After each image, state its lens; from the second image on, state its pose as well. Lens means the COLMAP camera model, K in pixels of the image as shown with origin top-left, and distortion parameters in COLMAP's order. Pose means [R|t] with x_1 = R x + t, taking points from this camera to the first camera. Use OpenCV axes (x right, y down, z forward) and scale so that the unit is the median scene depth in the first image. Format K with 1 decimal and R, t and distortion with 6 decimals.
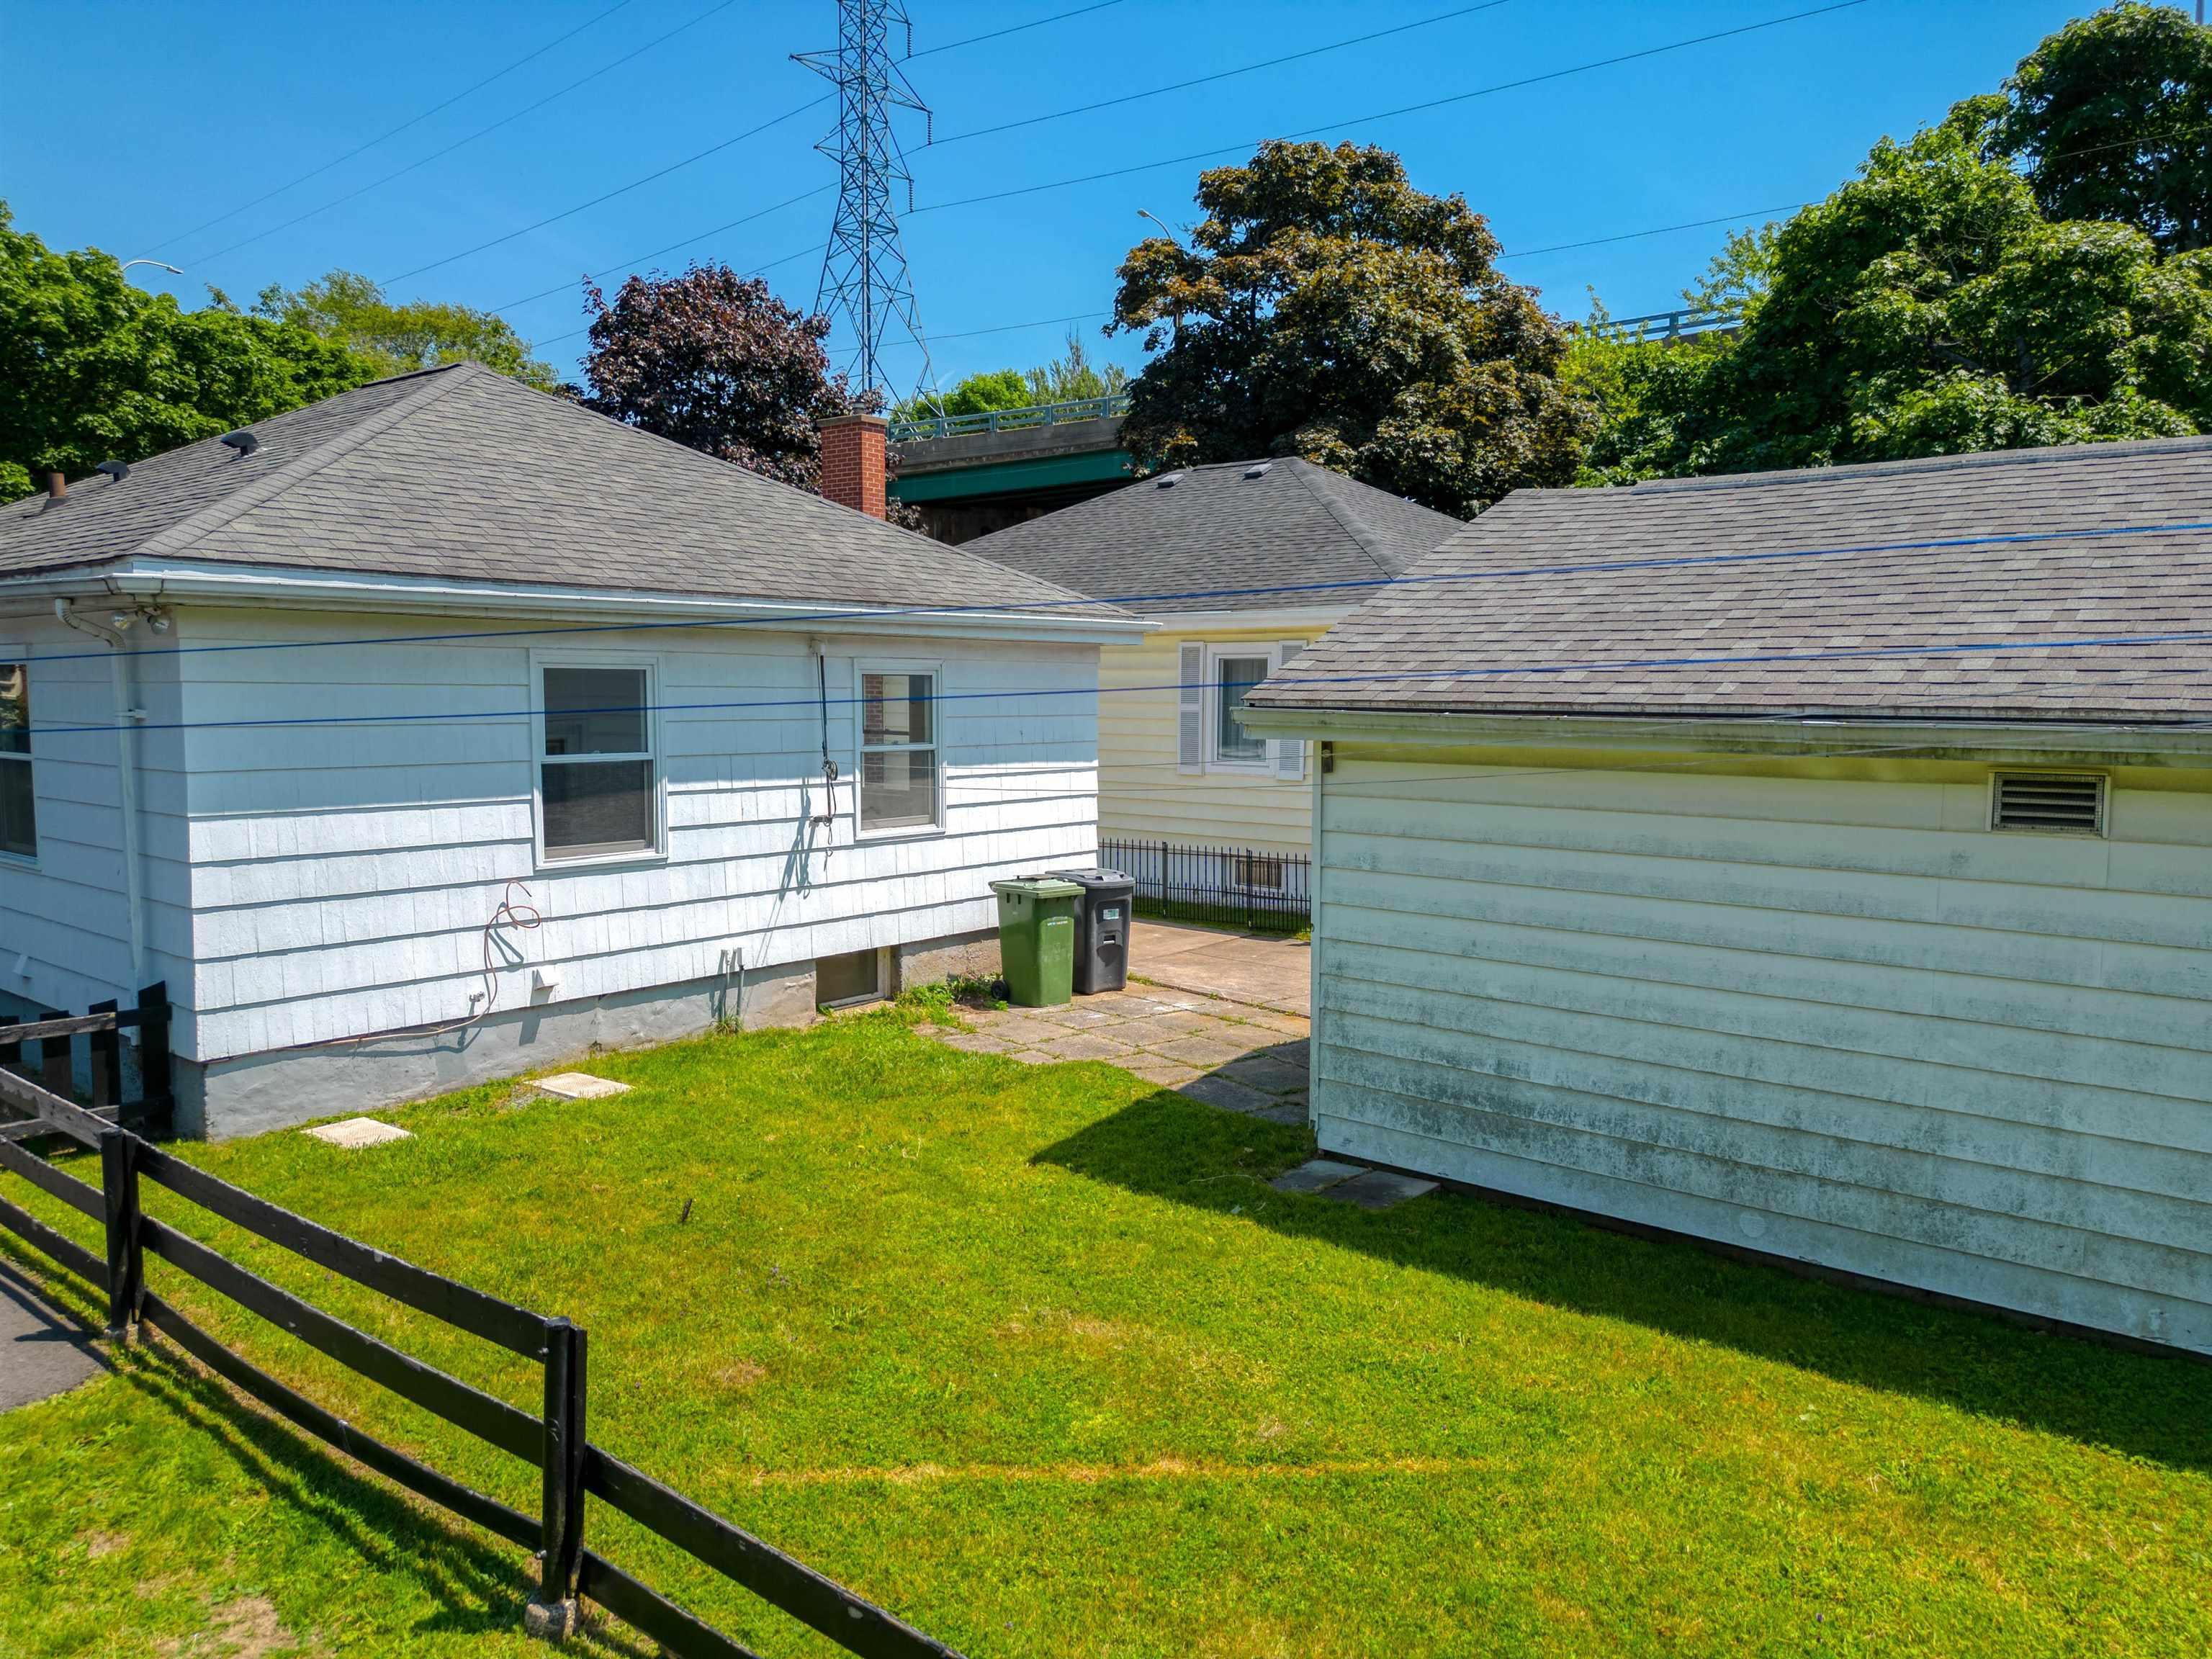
lens RADIAL K [[1552.5, 0, 1104.3], [0, 1552.5, 832.7], [0, 0, 1]] dist [0.046323, -0.023803]
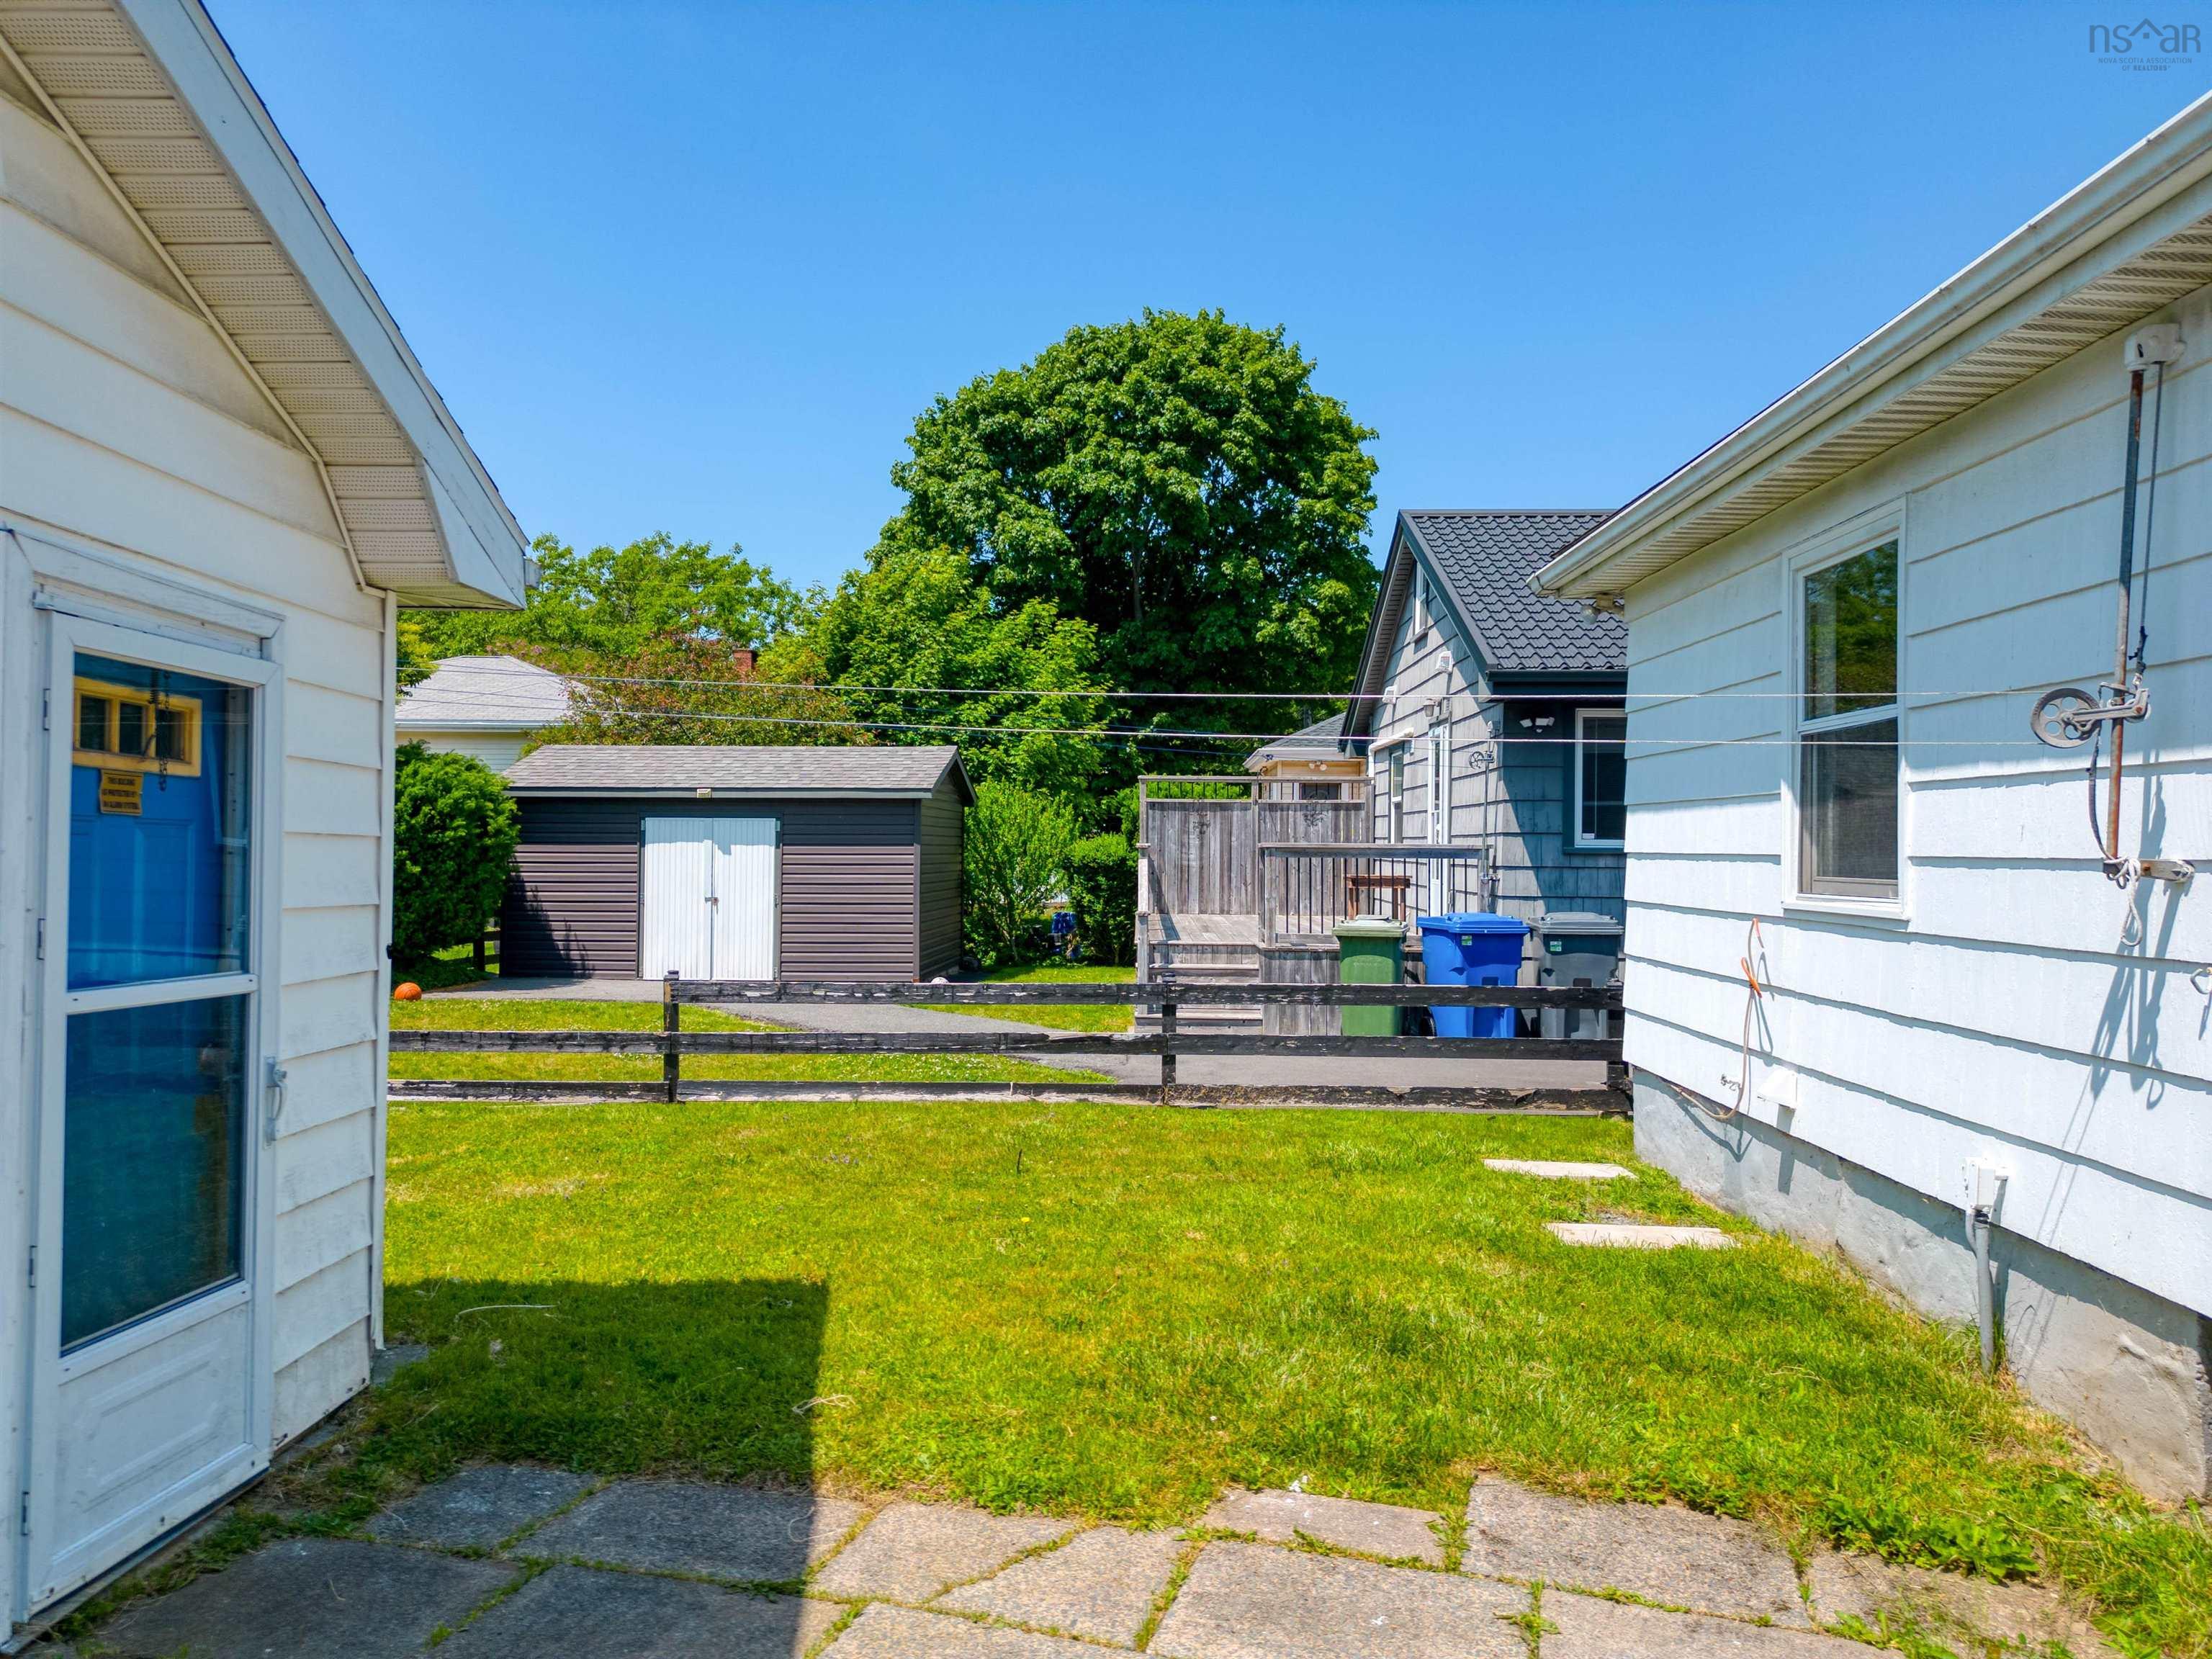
lens RADIAL K [[1552.5, 0, 1104.4], [0, 1552.5, 830.9], [0, 0, 1]] dist [0.046323, -0.023803]
pose [[-0.787412, -0.016088, -0.616218, 0.215286], [-0.066293, 0.996072, 0.058704, -0.024201], [0.612853, 0.087075, -0.785385, 1.241239]]
